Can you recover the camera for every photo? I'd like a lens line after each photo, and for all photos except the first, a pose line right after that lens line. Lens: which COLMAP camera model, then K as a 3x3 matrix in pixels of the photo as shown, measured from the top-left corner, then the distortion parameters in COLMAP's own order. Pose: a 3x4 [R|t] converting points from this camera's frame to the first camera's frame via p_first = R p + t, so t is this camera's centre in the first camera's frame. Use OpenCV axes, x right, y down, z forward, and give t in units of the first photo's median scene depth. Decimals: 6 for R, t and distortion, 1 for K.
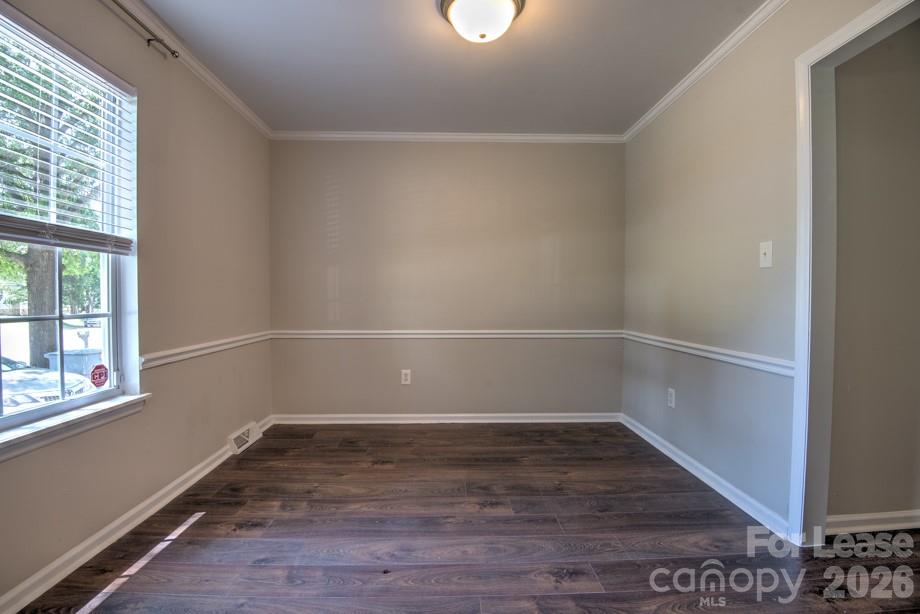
lens RADIAL K [[429.7, 0, 456.1], [0, 429.7, 306.3], [0, 0, 1]] dist [-0.032993, -0.007230]
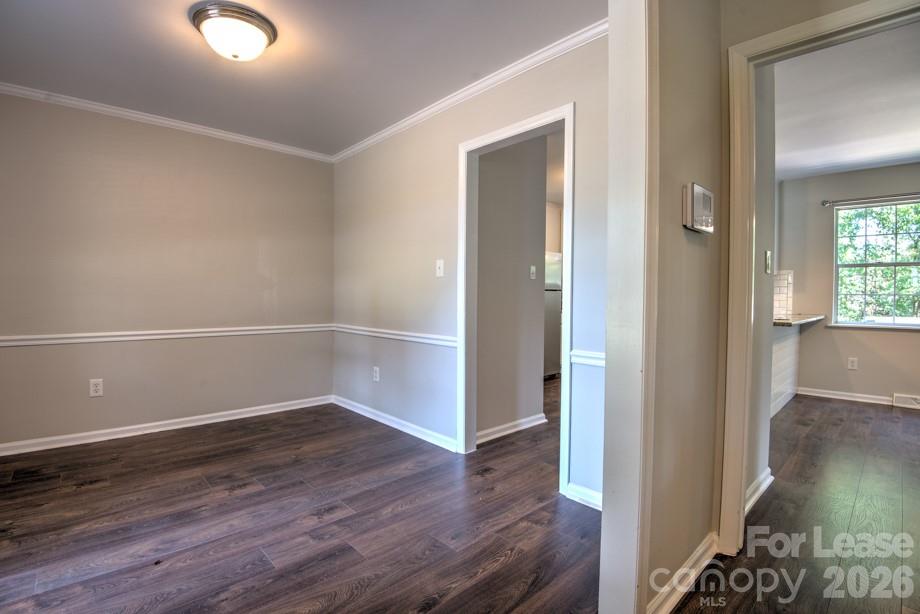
lens RADIAL K [[429.7, 0, 457.4], [0, 429.7, 298.2], [0, 0, 1]] dist [-0.032993, -0.007230]
pose [[0.752150, 0.001665, 0.658989, -0.204840], [0.008190, 0.999896, -0.011873, 0.003194], [-0.658941, 0.014328, 0.752059, -0.175171]]
